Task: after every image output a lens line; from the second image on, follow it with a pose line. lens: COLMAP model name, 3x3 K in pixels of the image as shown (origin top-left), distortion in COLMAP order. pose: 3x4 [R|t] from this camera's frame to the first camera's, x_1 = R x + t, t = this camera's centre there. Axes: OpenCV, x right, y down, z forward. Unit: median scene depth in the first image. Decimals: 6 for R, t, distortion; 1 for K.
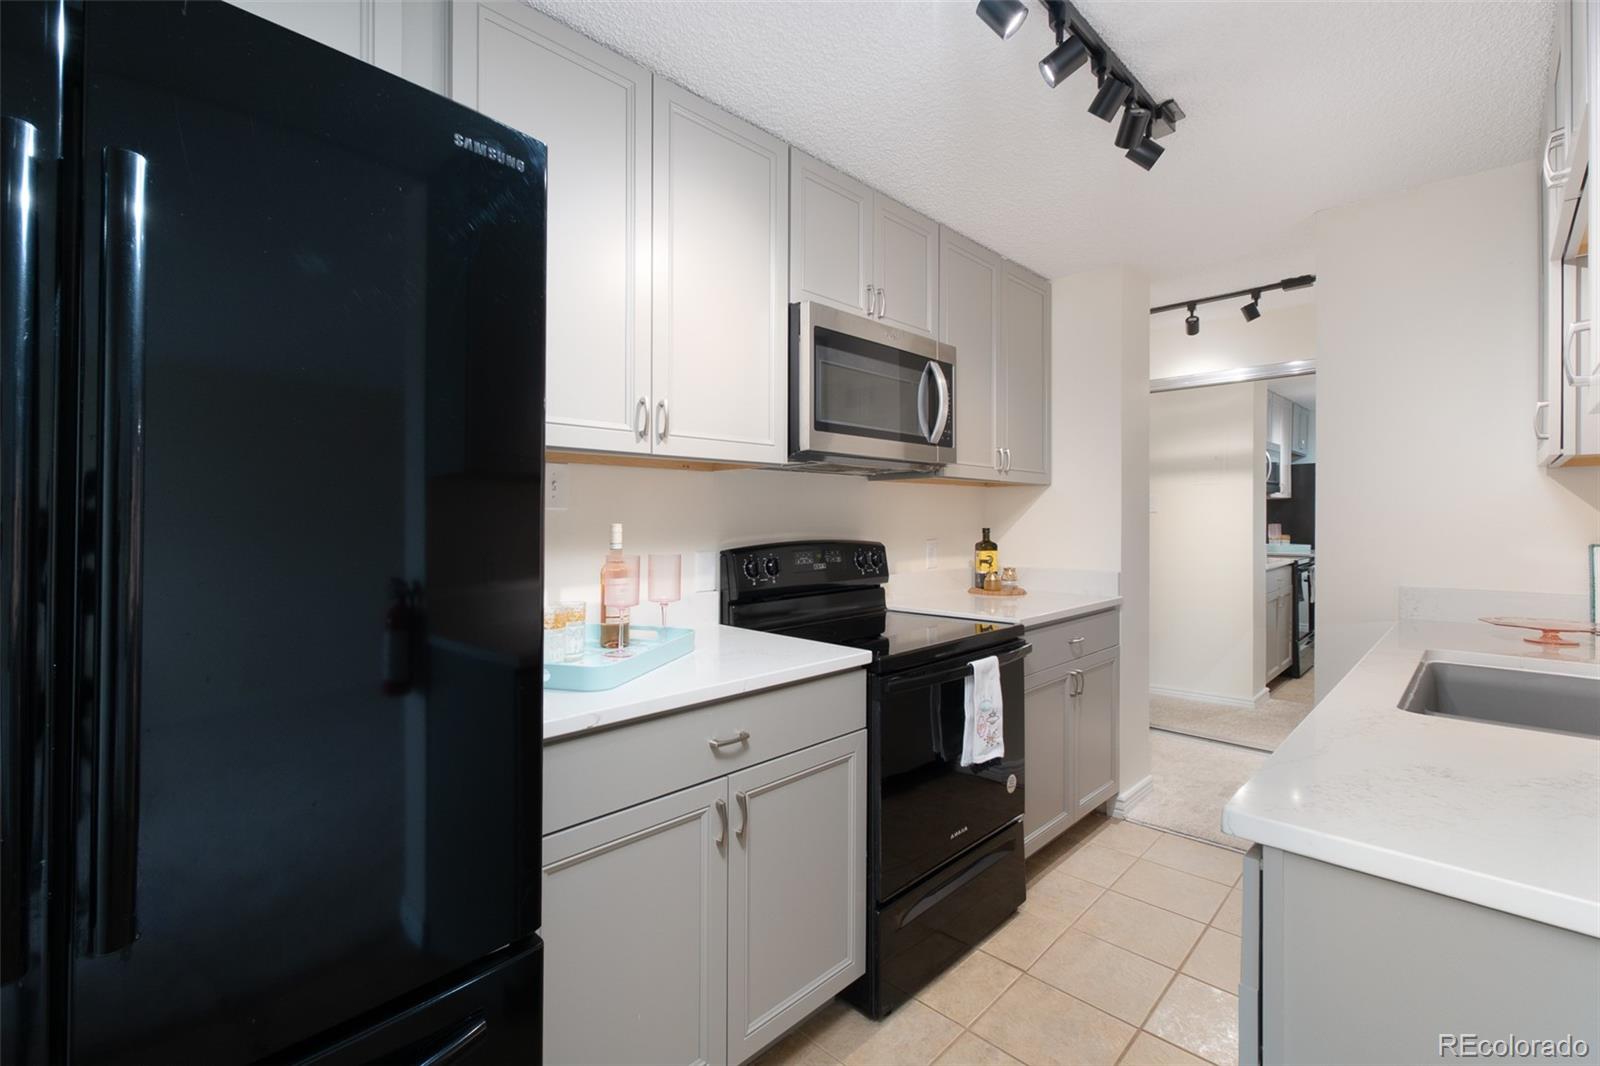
lens RADIAL K [[704.2, 0, 788.8], [0, 704.2, 535.5], [0, 0, 1]] dist [0.001893, 0.000574]
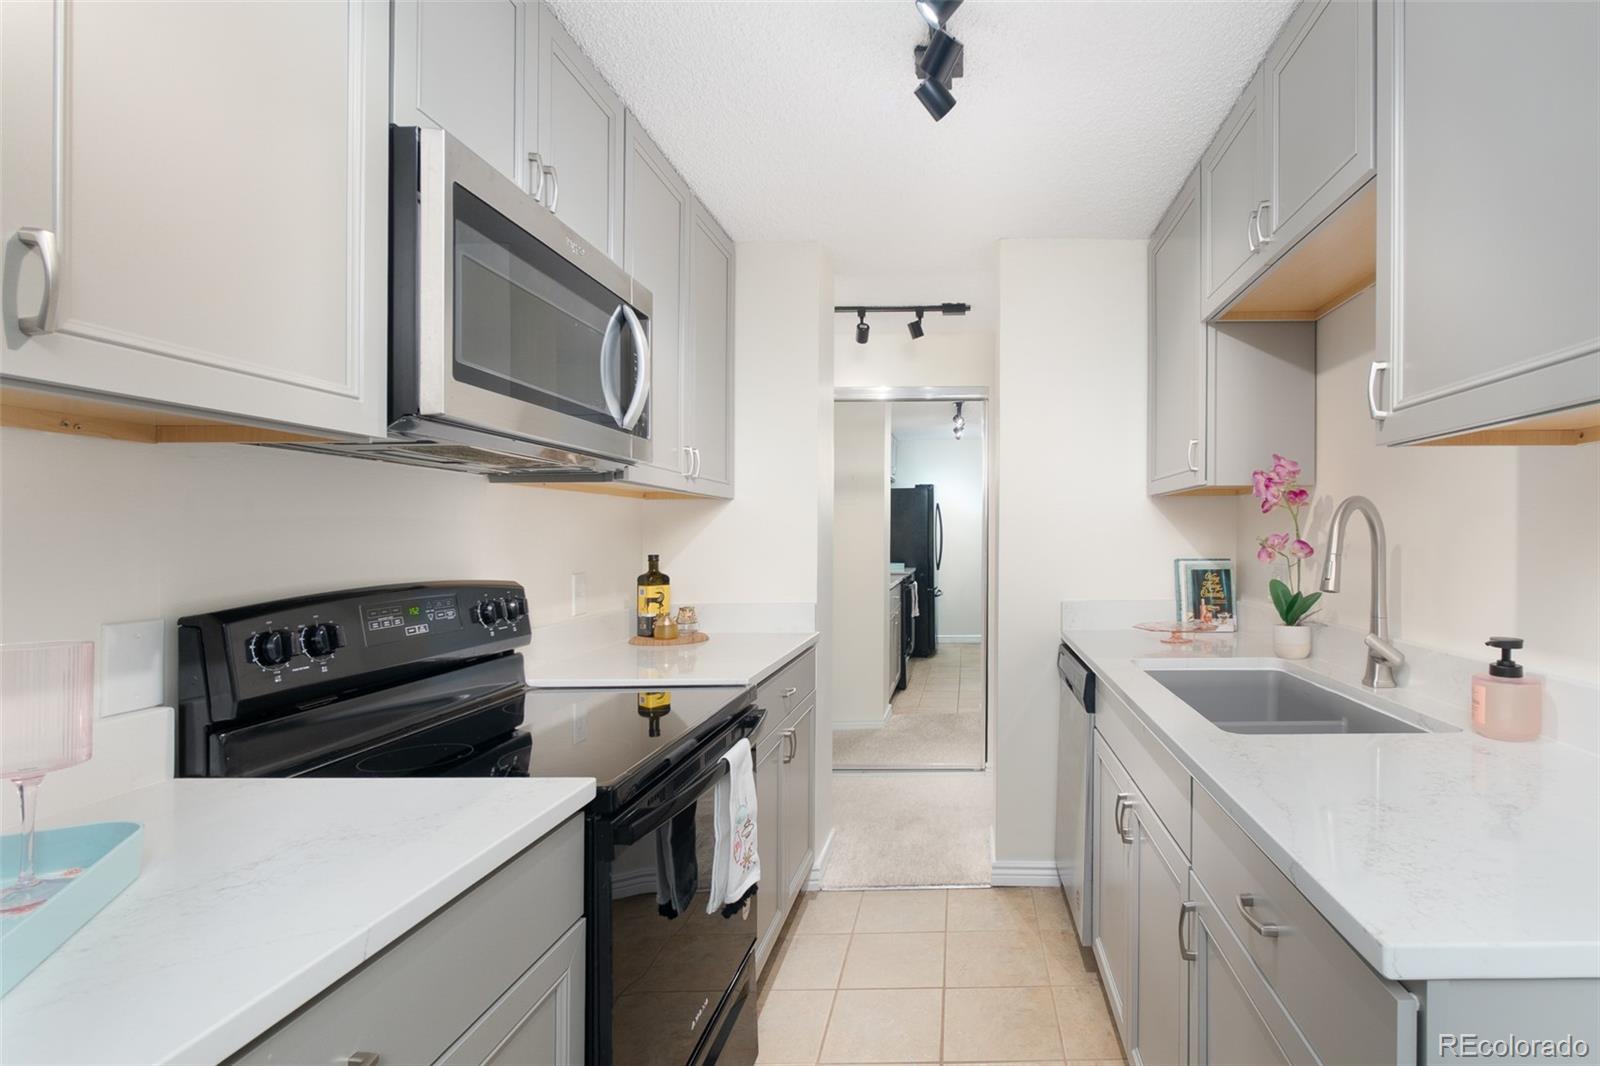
lens RADIAL K [[773.7, 0, 962.9], [0, 773.7, 541.0], [0, 0, 1]] dist [-0.004089, 0.001002]
pose [[0.703220, -0.007606, 0.710932, -0.078303], [0.023792, 0.999634, -0.012840, -0.007941], [-0.710574, 0.025944, 0.703144, 0.233658]]
